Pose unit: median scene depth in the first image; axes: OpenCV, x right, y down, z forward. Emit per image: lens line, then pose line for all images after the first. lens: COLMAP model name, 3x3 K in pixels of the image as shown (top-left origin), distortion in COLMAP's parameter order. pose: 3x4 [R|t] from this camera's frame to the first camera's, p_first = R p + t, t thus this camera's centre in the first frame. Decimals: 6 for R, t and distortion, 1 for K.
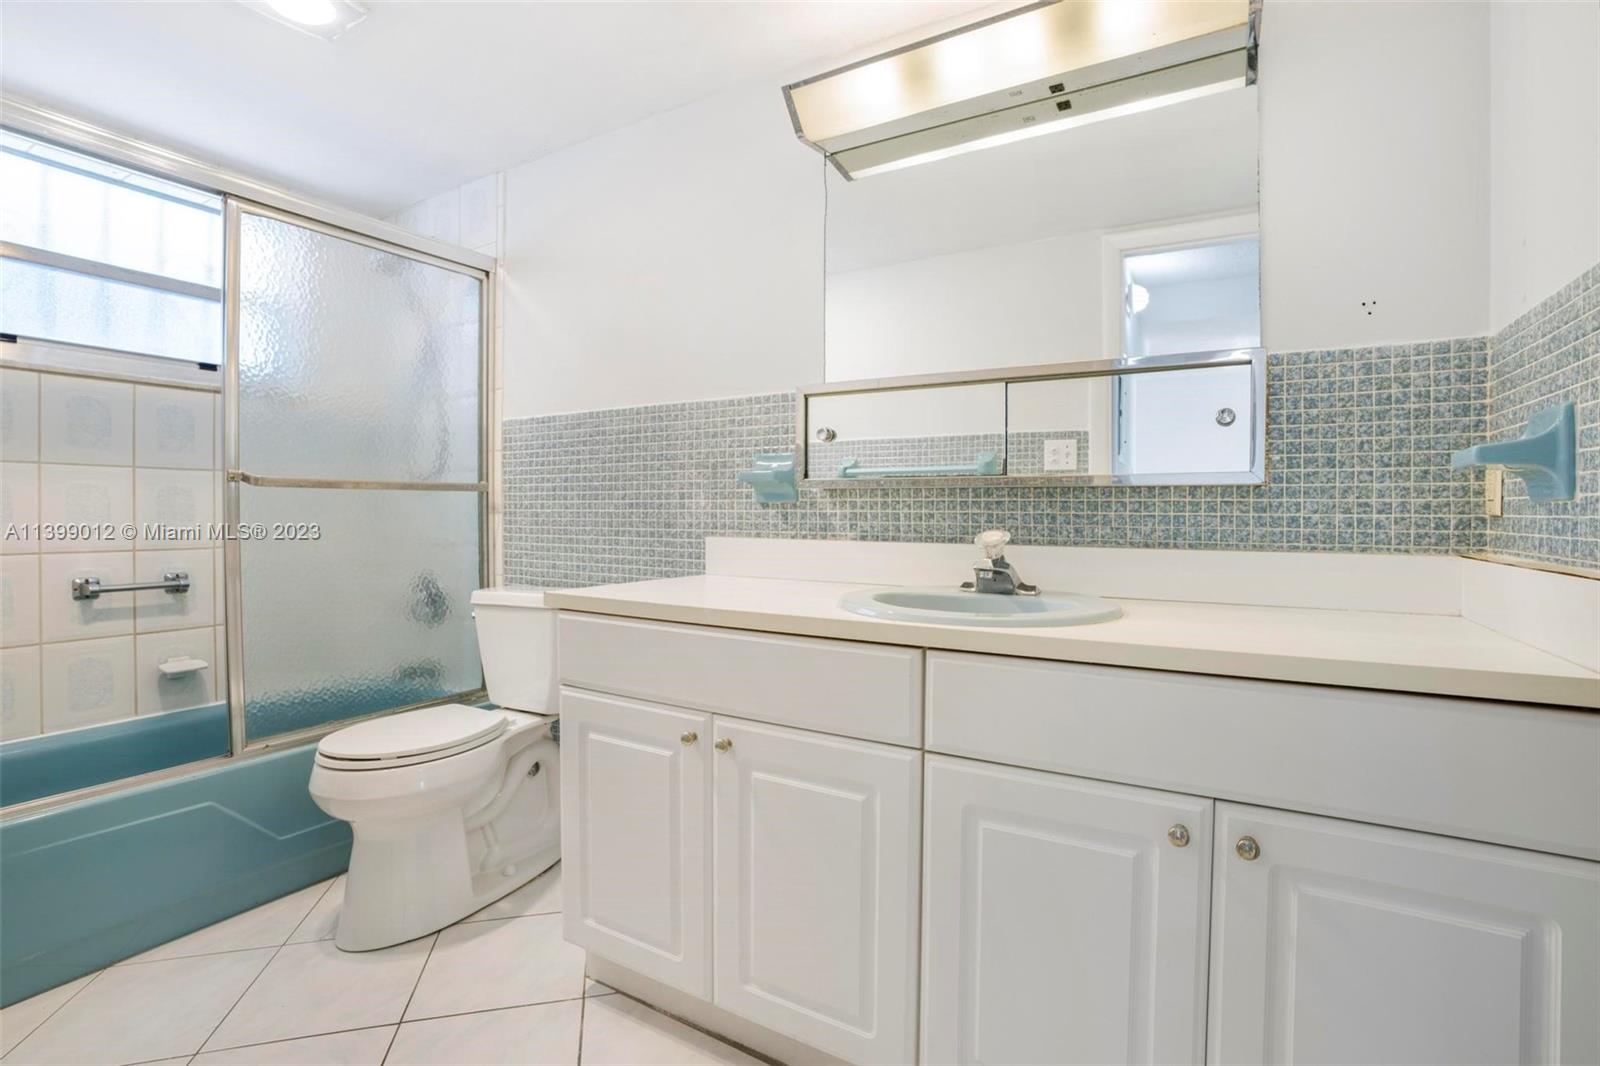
lens RADIAL K [[735.7, 0, 811.7], [0, 735.7, 521.9], [0, 0, 1]] dist [-0.003214, -0.000200]
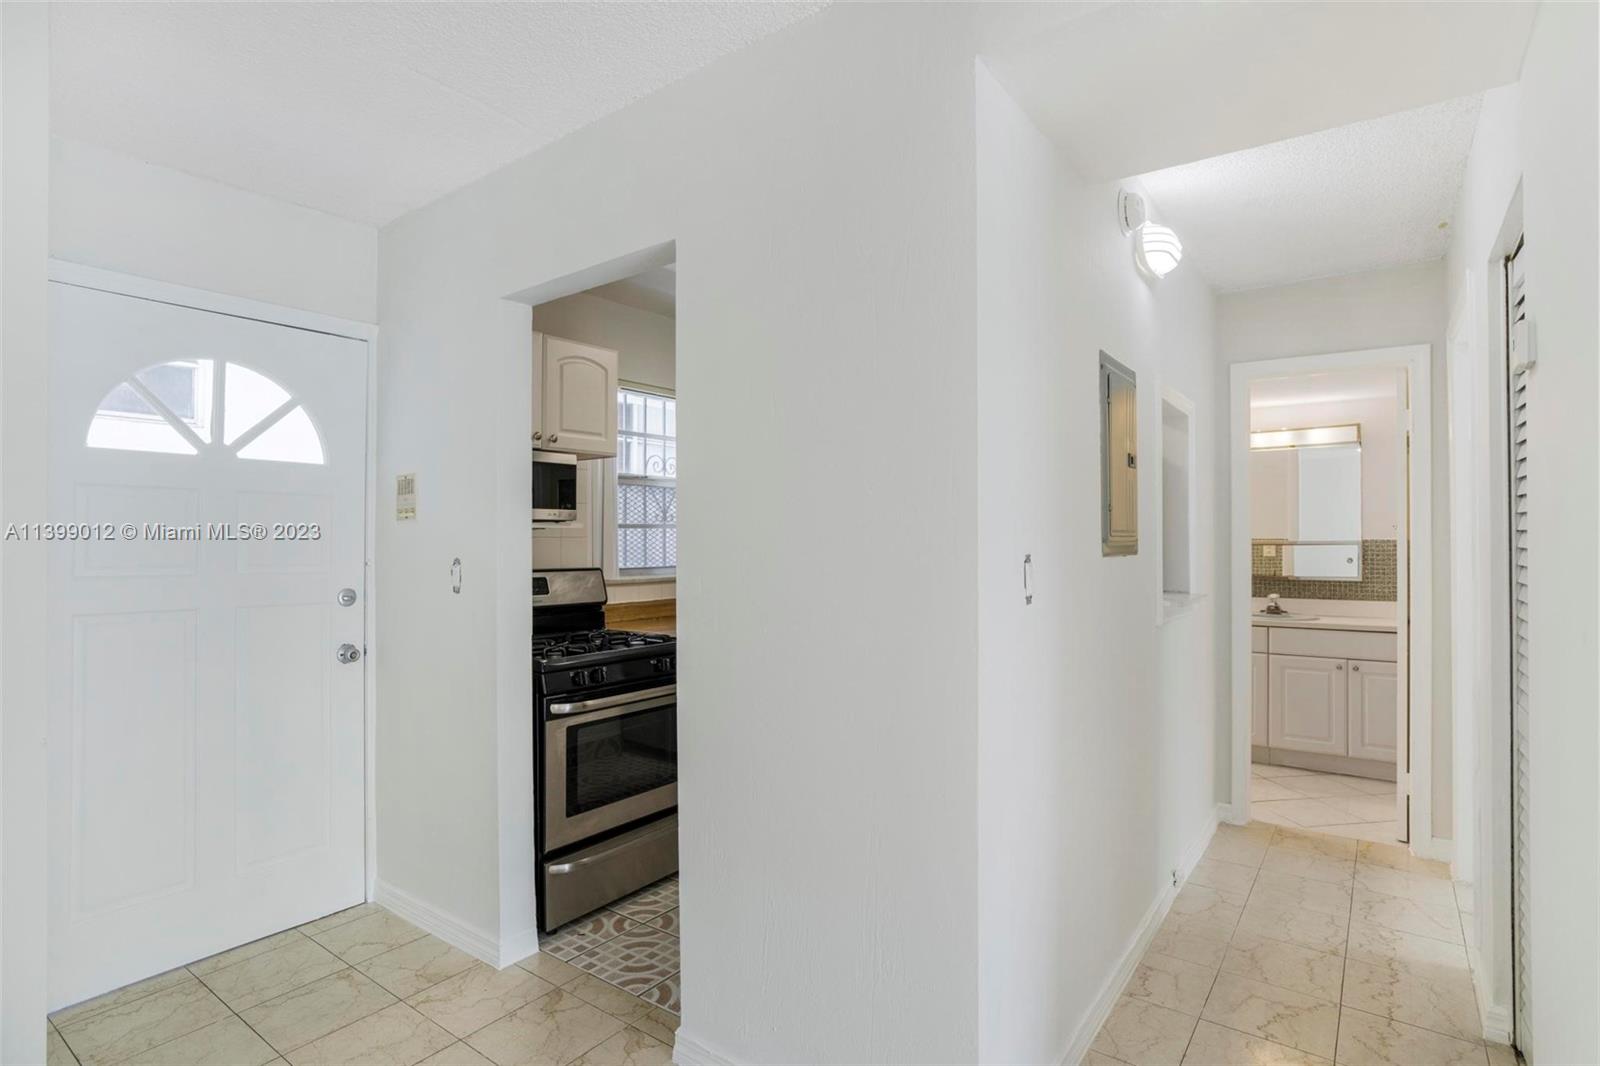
lens RADIAL K [[826.0, 0, 800.0], [0, 826.0, 533.0], [0, 0, 1]] dist [-0.038530, 0.029372]
pose [[0.995672, -0.003899, -0.092852, -1.540040], [0.001357, 0.999623, -0.027432, -0.165570], [0.092924, 0.027188, 0.995302, -2.856828]]
